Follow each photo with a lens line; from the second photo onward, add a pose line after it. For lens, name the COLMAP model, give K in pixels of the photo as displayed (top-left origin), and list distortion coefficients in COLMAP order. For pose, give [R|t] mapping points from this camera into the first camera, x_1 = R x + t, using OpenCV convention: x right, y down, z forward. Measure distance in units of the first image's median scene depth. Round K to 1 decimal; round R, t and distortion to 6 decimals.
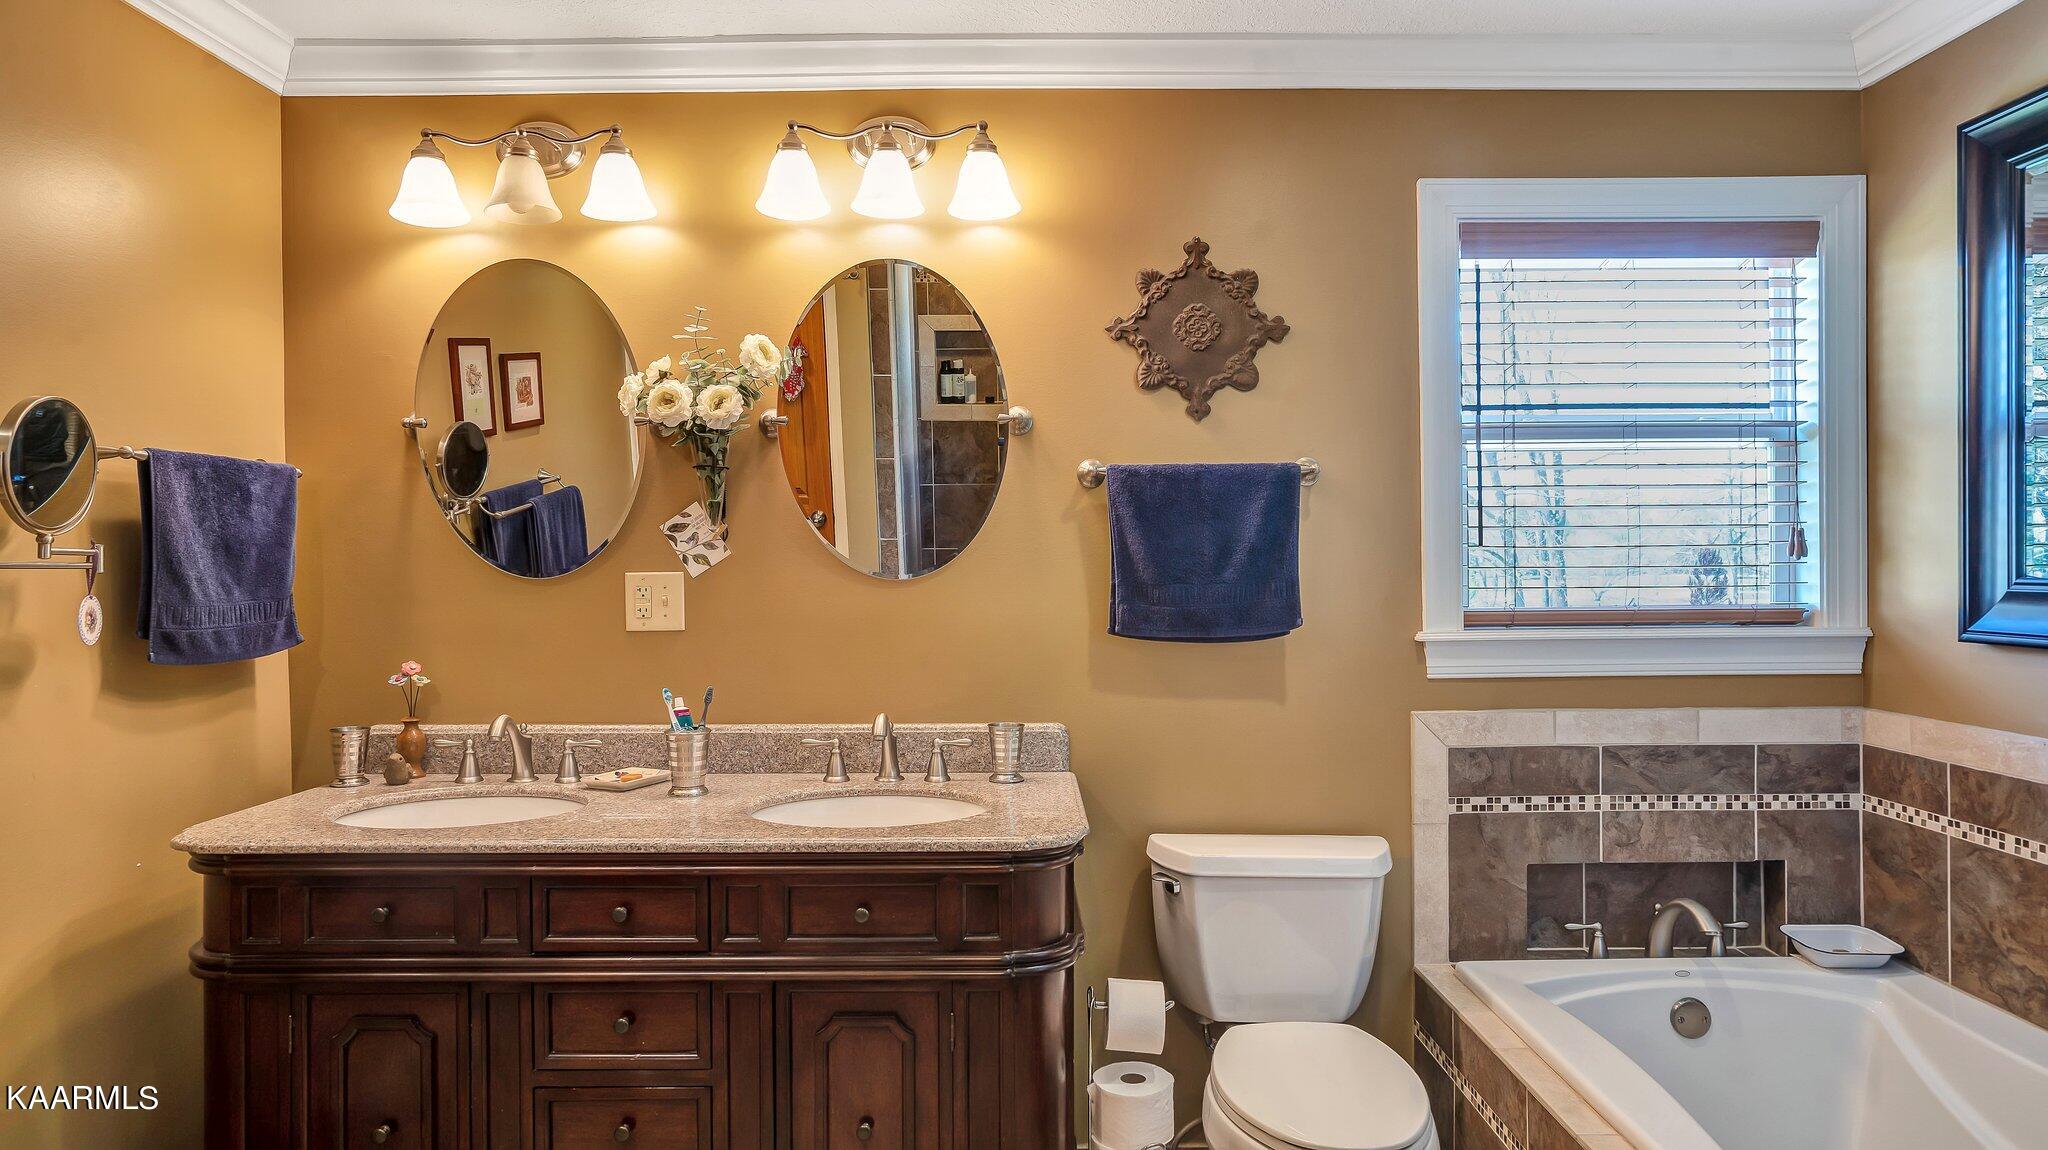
lens RADIAL K [[1165.0, 0, 1043.7], [0, 1165.0, 575.1], [0, 0, 1]] dist [-0.018890, 0.021356]
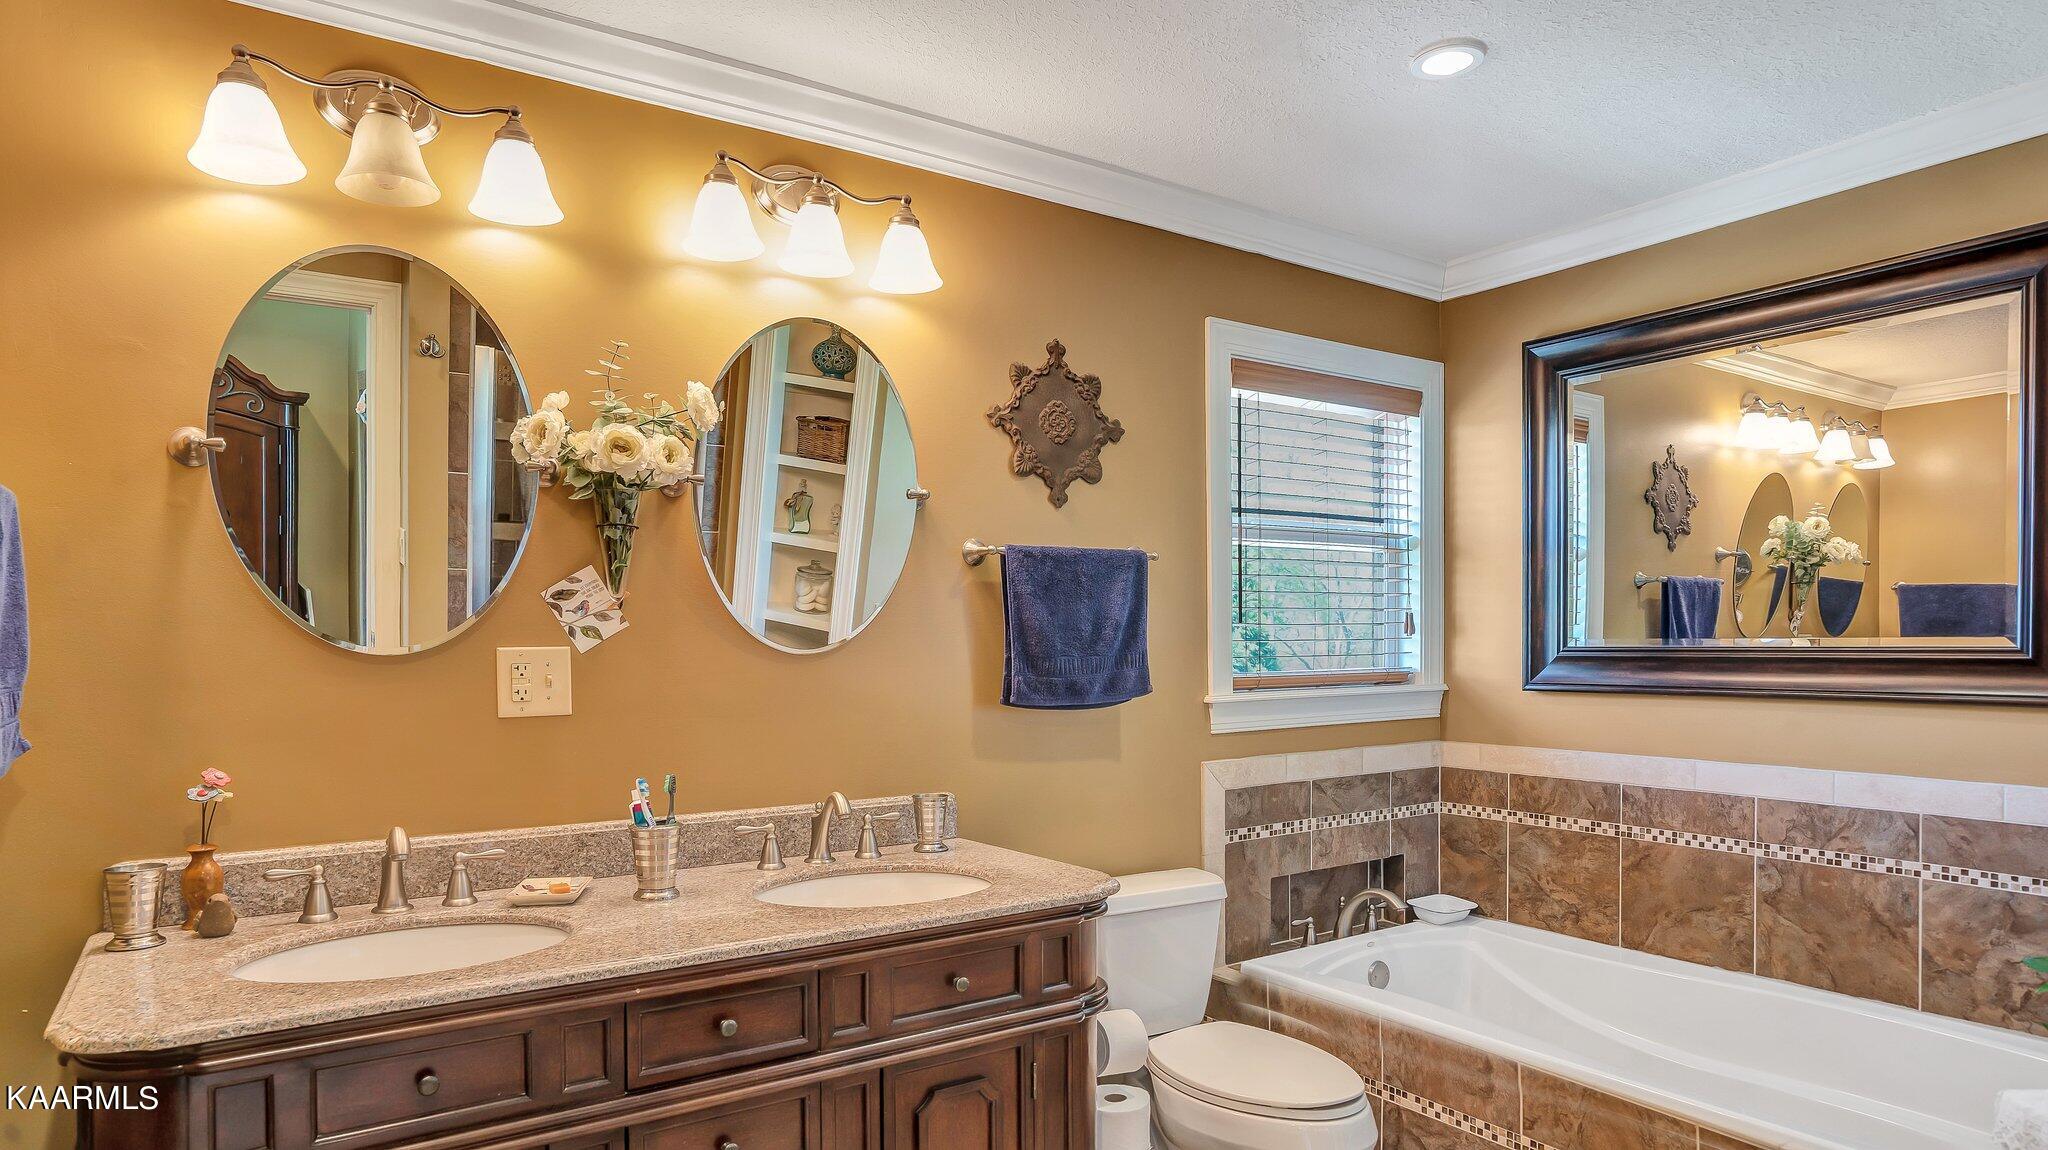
lens RADIAL K [[1144.1, 0, 1062.1], [0, 1144.1, 676.2], [0, 0, 1]] dist [-0.023909, 0.025073]
pose [[0.834771, -0.017229, 0.550328, -0.470085], [0.009685, 0.999815, 0.016610, 0.008570], [-0.550512, -0.008536, 0.834783, 0.099419]]
